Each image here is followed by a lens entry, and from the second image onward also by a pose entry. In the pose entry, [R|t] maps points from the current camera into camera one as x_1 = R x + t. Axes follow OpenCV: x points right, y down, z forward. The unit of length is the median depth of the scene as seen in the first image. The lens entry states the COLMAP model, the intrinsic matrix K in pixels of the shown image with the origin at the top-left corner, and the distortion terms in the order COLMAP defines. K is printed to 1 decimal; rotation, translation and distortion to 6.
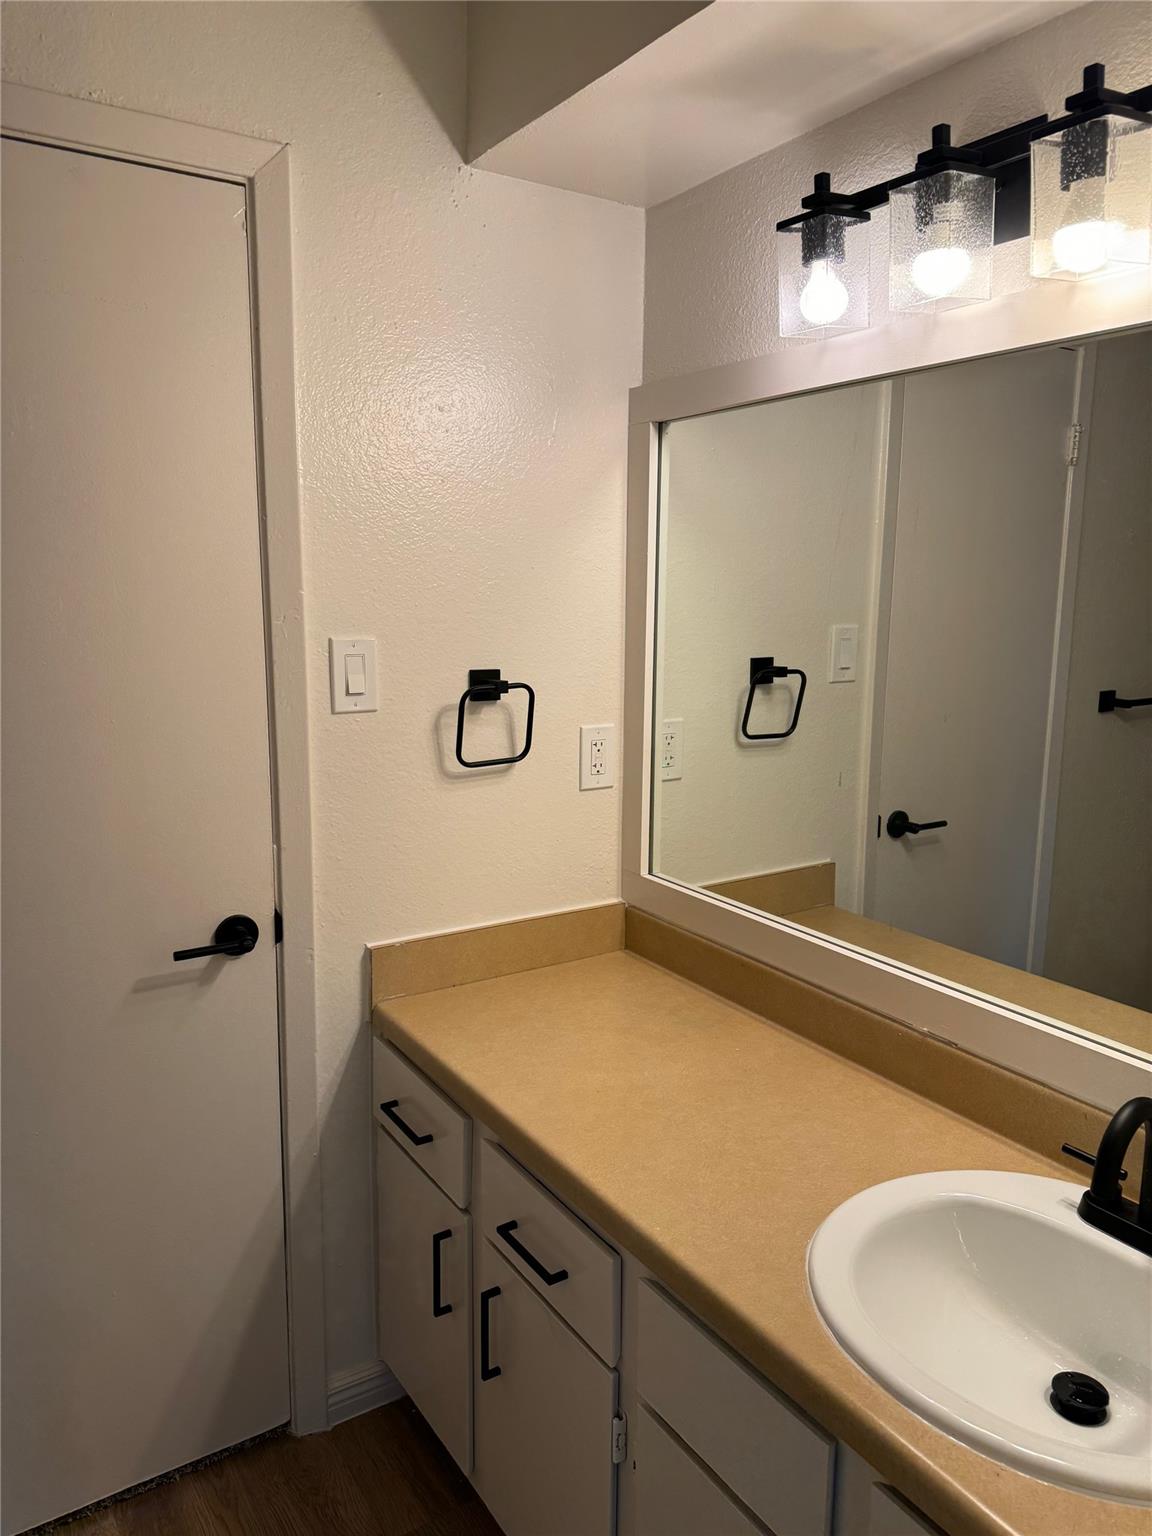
lens RADIAL K [[1105.9, 0, 576.0], [0, 1105.9, 768.0], [0, 0, 1]] dist [0.135221, -0.068552]
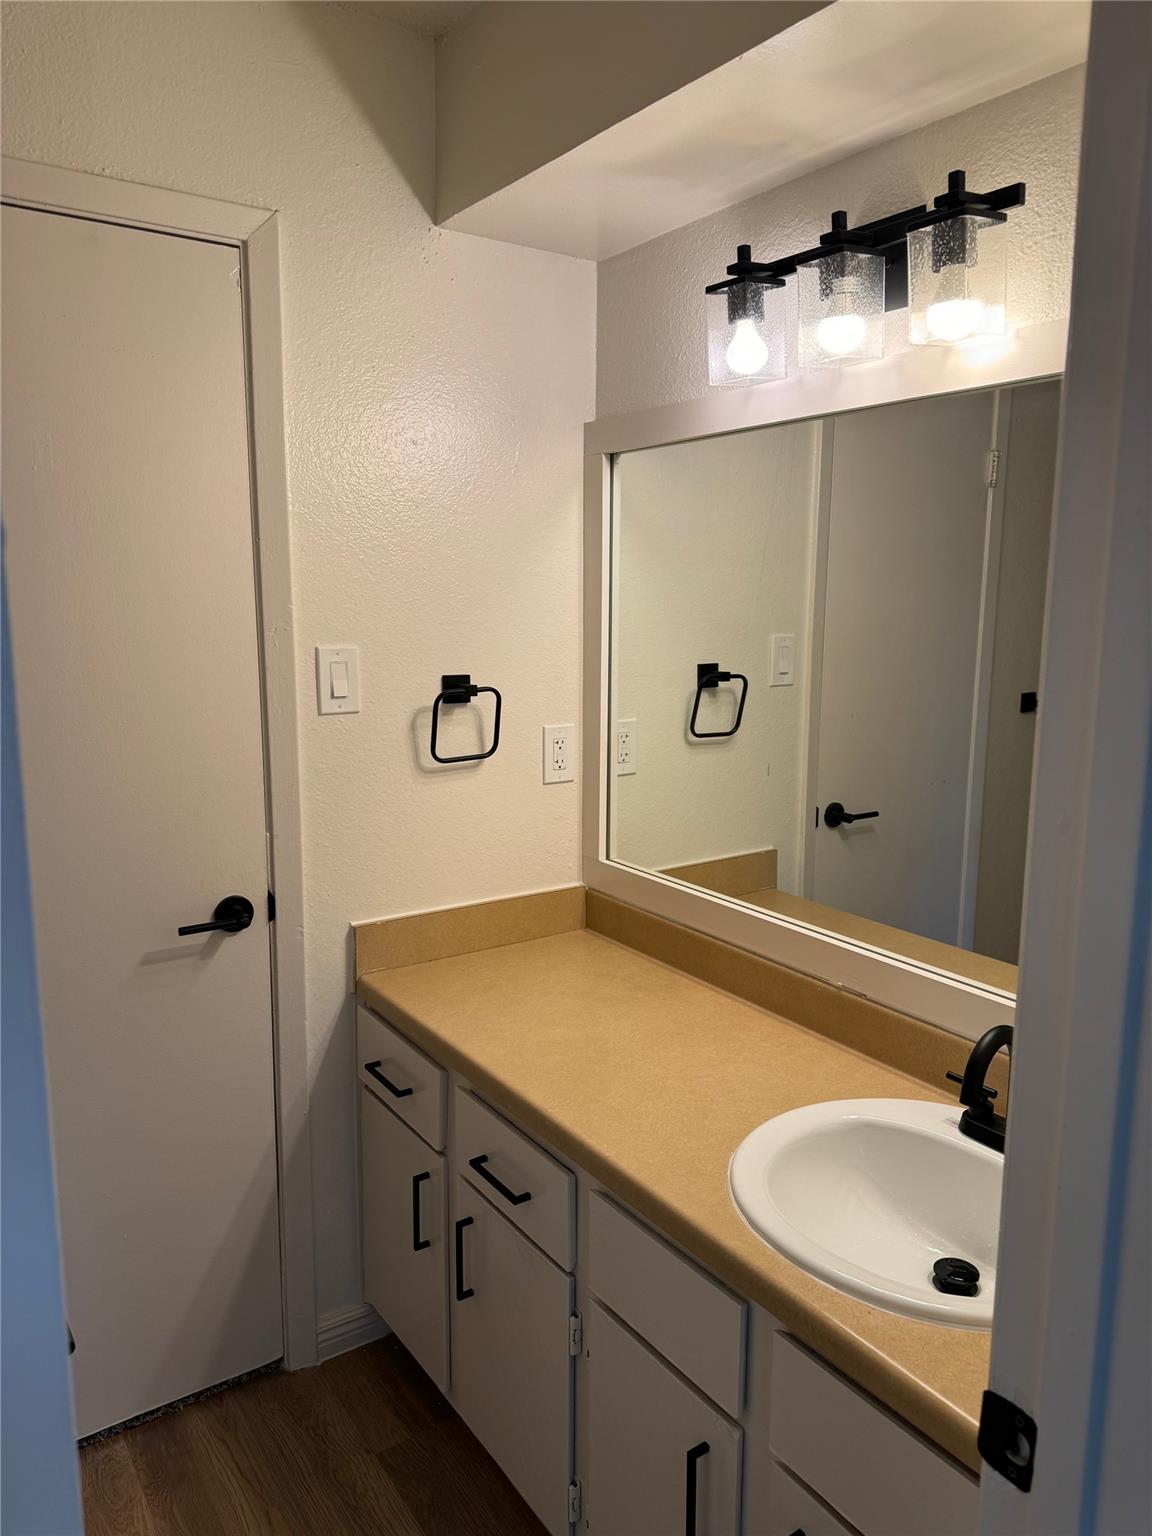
lens RADIAL K [[1105.9, 0, 576.0], [0, 1105.9, 768.0], [0, 0, 1]] dist [0.135221, -0.068552]
pose [[0.999690, -0.007461, 0.023765, 0.011666], [0.007649, 0.999940, -0.007805, 0.015149], [-0.023706, 0.007985, 0.999687, -0.122552]]
